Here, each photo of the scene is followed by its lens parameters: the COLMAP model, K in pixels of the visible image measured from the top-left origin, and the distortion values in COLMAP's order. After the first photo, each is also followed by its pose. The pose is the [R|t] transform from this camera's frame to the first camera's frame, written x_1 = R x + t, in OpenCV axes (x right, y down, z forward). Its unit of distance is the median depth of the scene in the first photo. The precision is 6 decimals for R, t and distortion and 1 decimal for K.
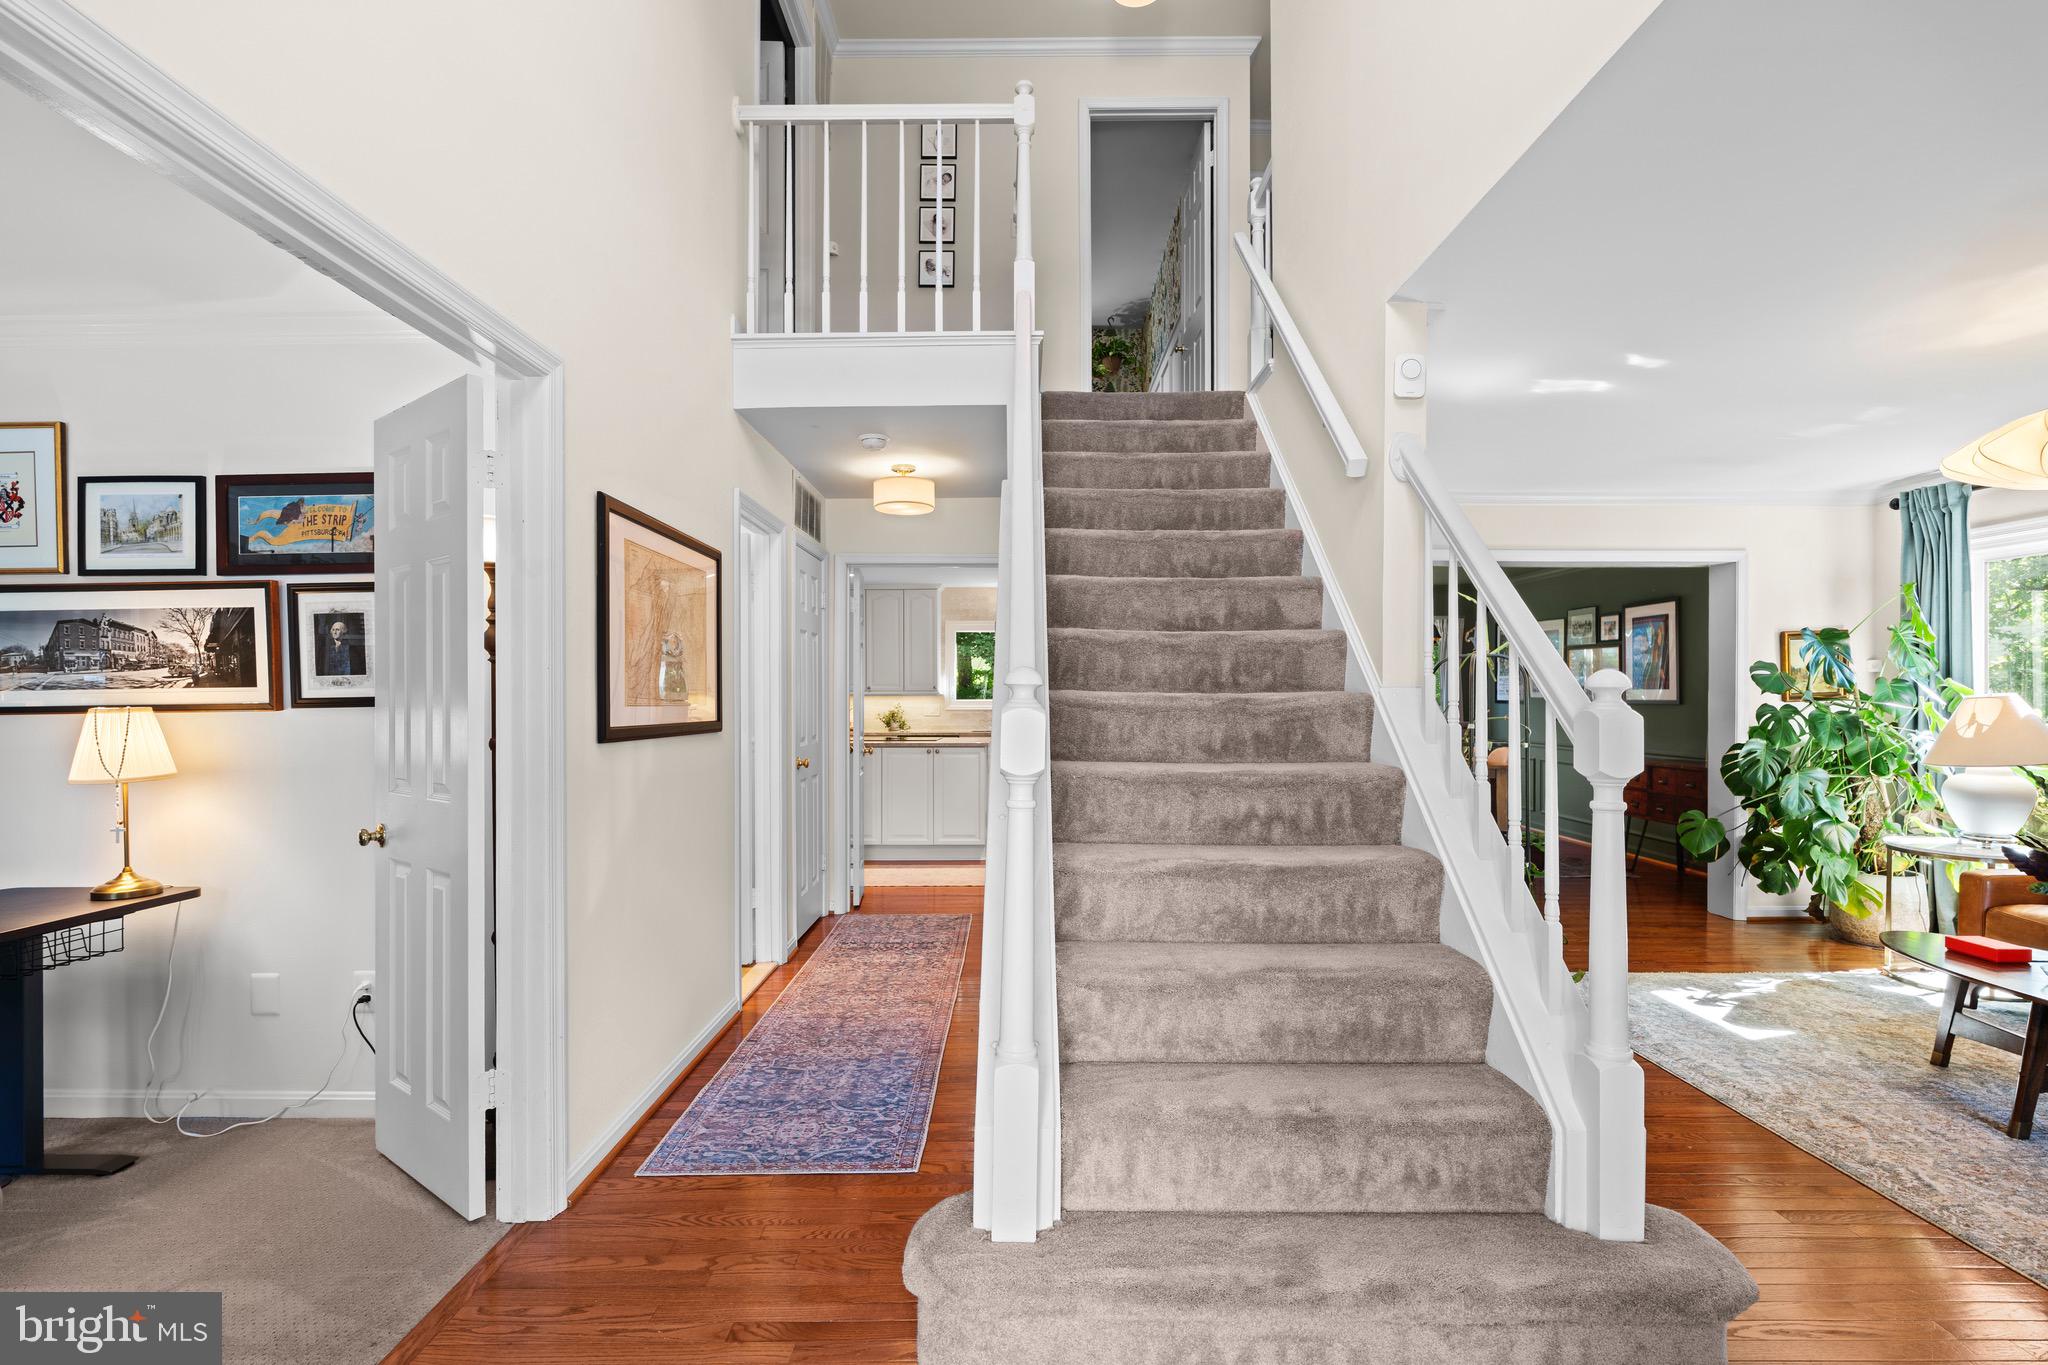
lens RADIAL K [[926.8, 0, 1020.3], [0, 926.8, 705.7], [0, 0, 1]] dist [-0.005386, 0.001677]
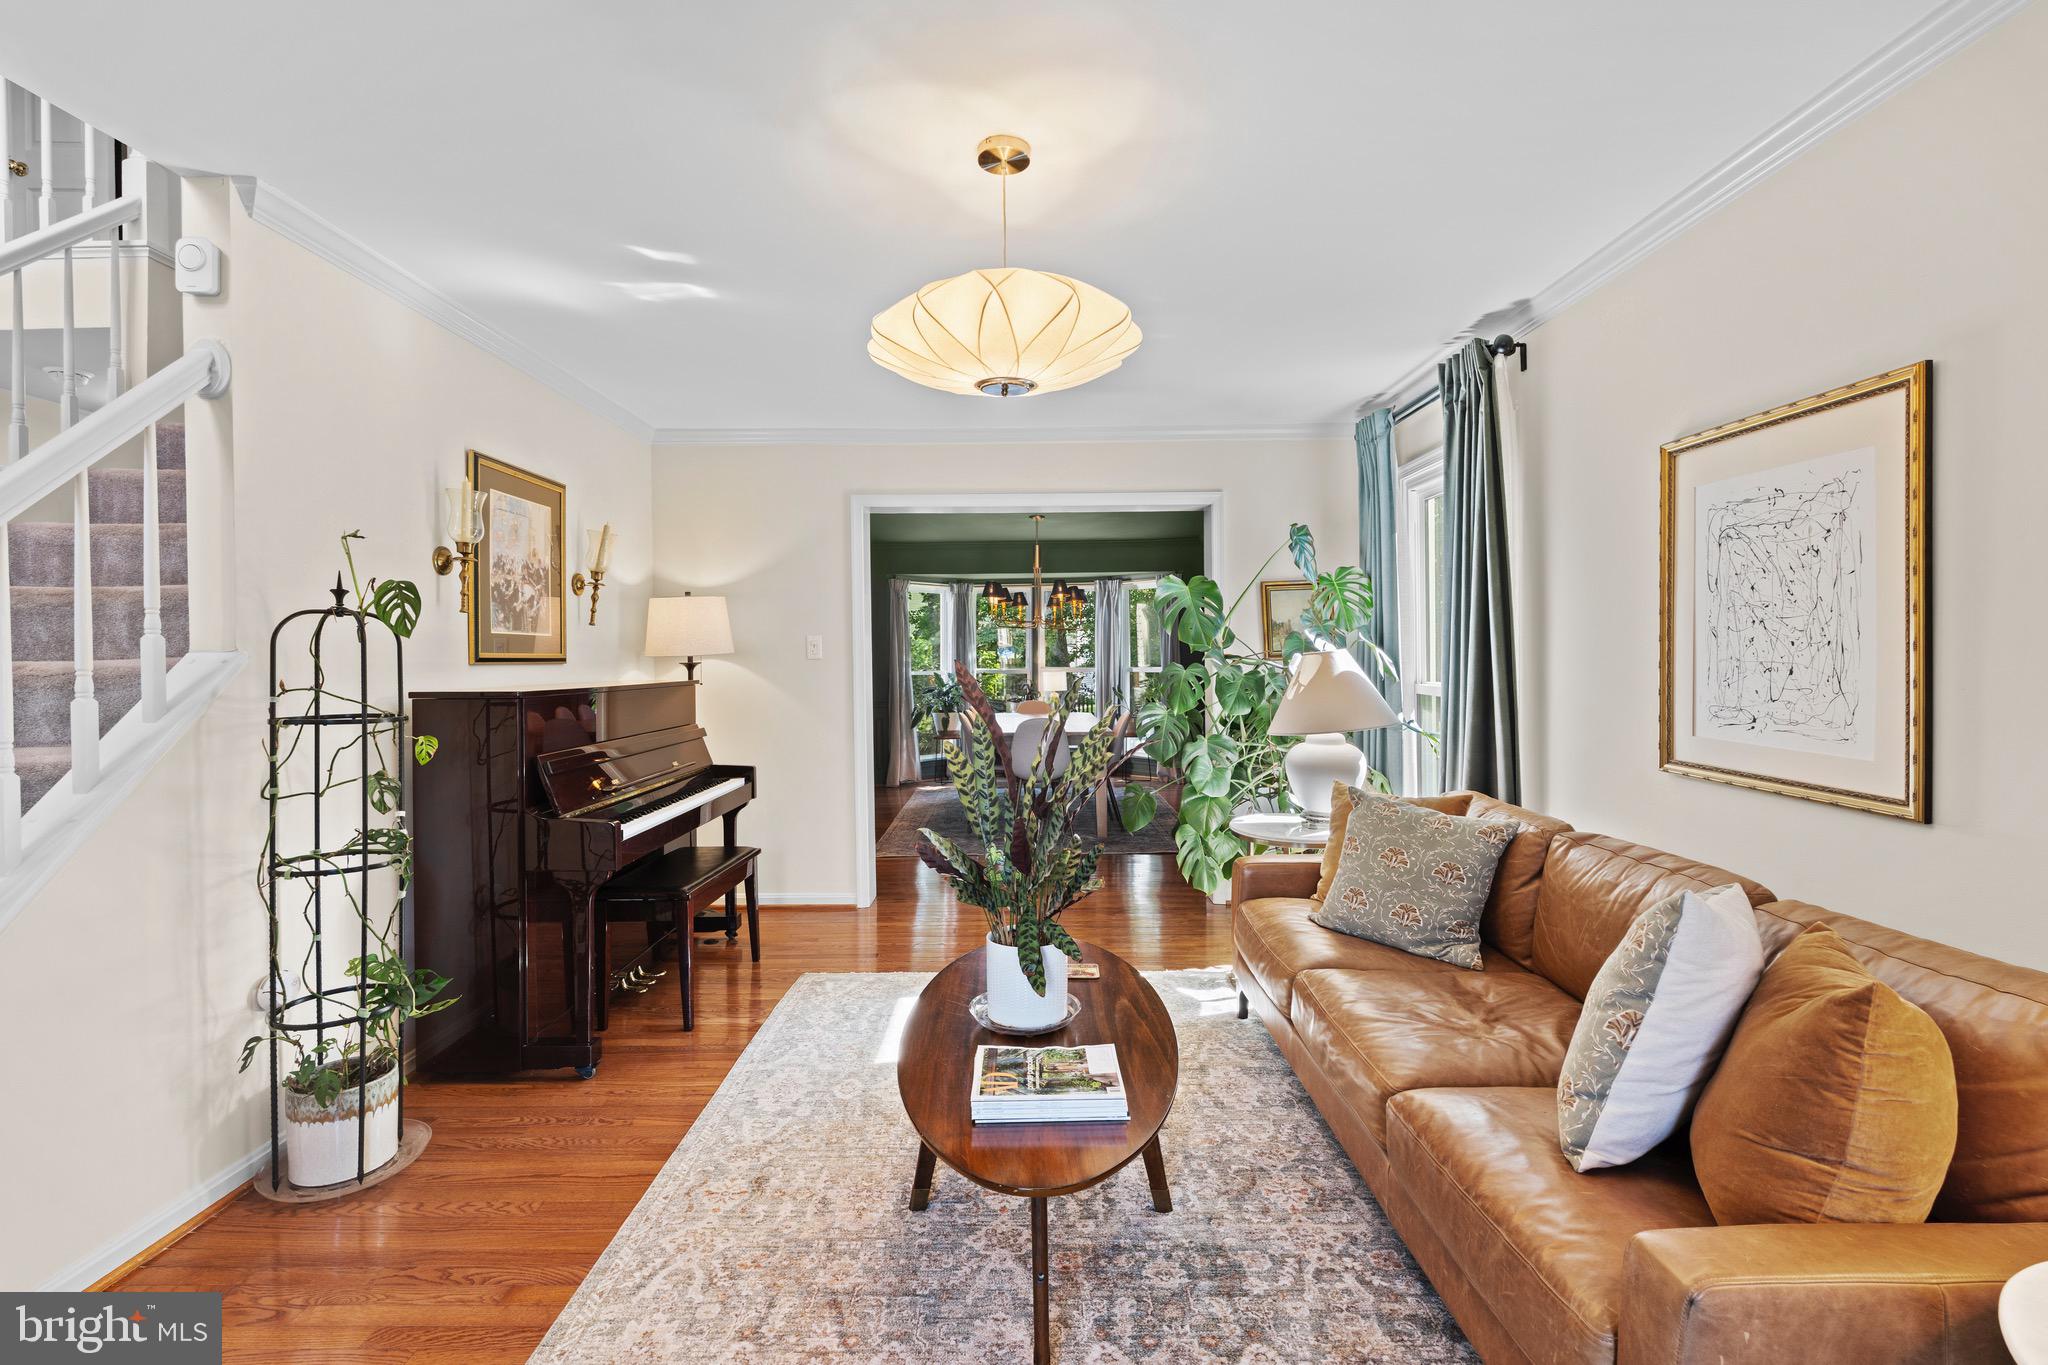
lens RADIAL K [[926.8, 0, 1033.6], [0, 926.8, 667.5], [0, 0, 1]] dist [-0.005386, 0.001677]
pose [[0.999953, -0.009437, 0.002069, 0.720210], [0.009436, 0.999955, 0.000325, 0.000701], [-0.002072, -0.000305, 0.999998, 0.120062]]
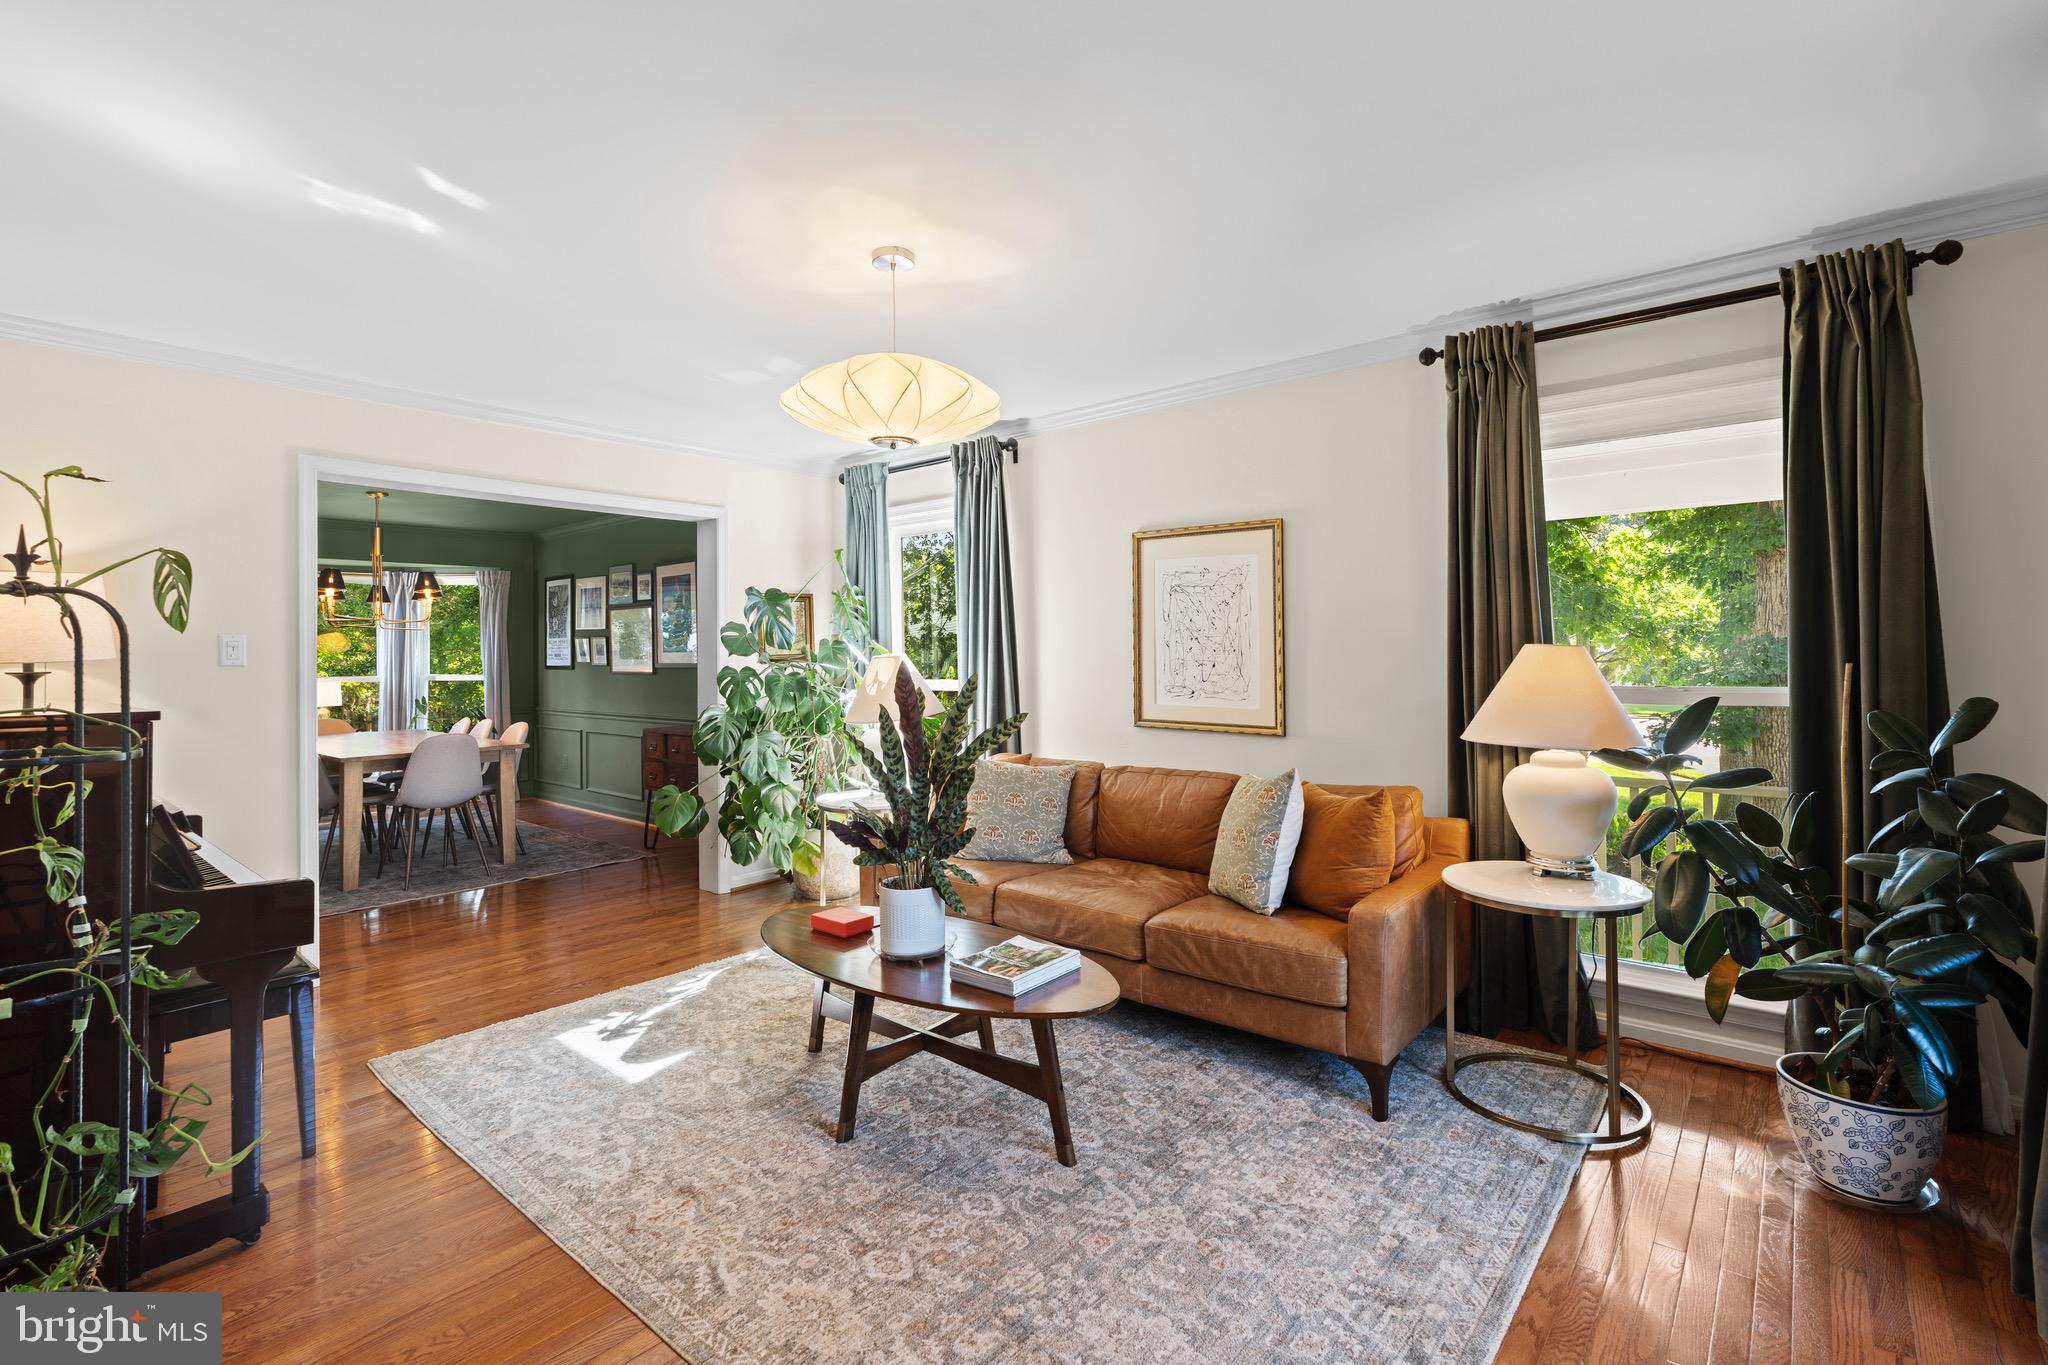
lens RADIAL K [[926.8, 0, 1058.5], [0, 926.8, 631.5], [0, 0, 1]] dist [-0.005386, 0.001677]
pose [[0.628120, 0.011695, 0.778028, 0.300103], [0.020357, 0.999298, -0.031456, -0.001165], [-0.777850, 0.035597, 0.627441, 0.146555]]
